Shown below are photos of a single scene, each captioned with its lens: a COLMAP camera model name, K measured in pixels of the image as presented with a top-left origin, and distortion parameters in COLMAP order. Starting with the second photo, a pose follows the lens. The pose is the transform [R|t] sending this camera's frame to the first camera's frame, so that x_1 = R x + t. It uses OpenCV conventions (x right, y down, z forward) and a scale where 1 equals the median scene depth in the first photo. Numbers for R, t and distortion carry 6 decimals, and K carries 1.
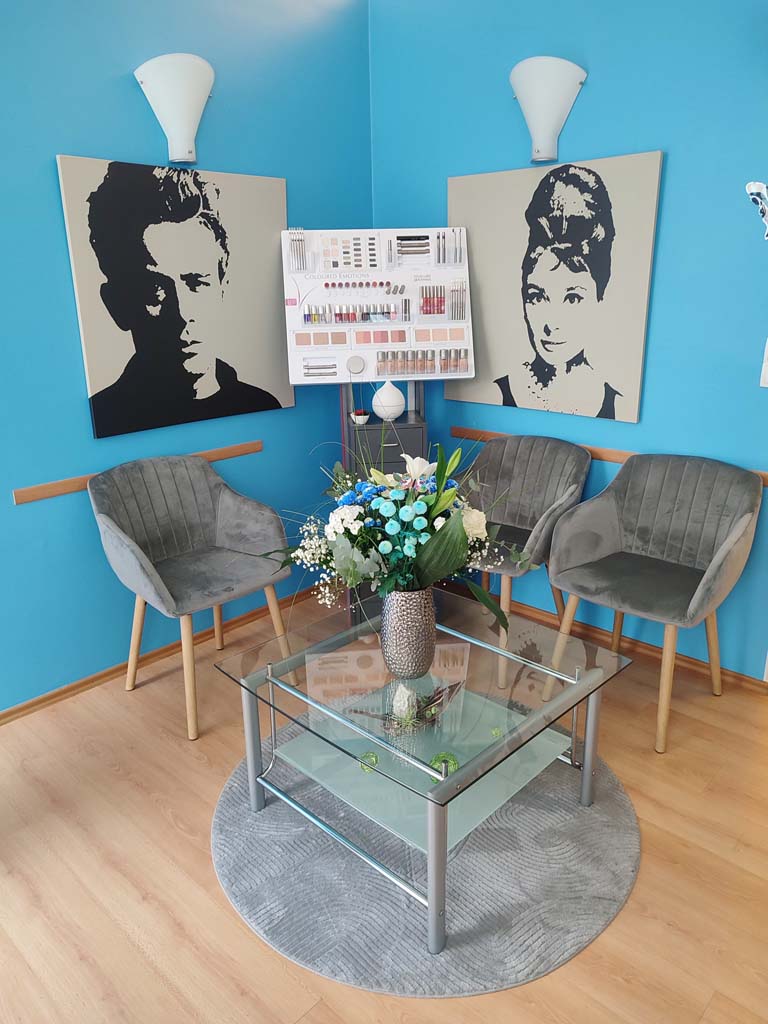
lens RADIAL K [[729.3, 0, 383.5], [0, 729.3, 513.9], [0, 0, 1]] dist [0.008289, -0.013721]
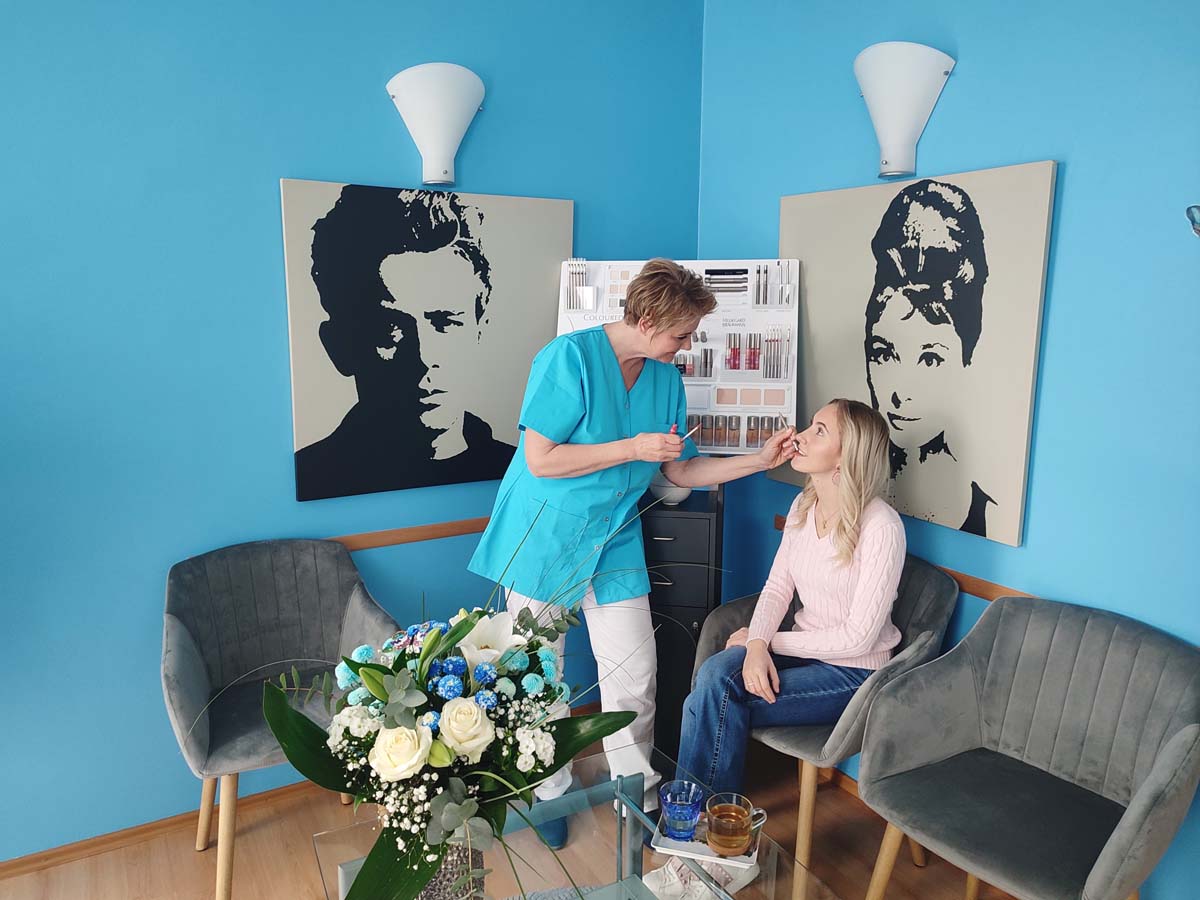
lens RADIAL K [[854.6, 0, 600.7], [0, 854.6, 449.2], [0, 0, 1]] dist [0.008289, -0.013721]
pose [[0.959331, 0.071635, -0.273042, 0.186690], [-0.107840, 0.986903, -0.119972, -0.076645], [0.260872, 0.144537, 0.954492, 0.142370]]
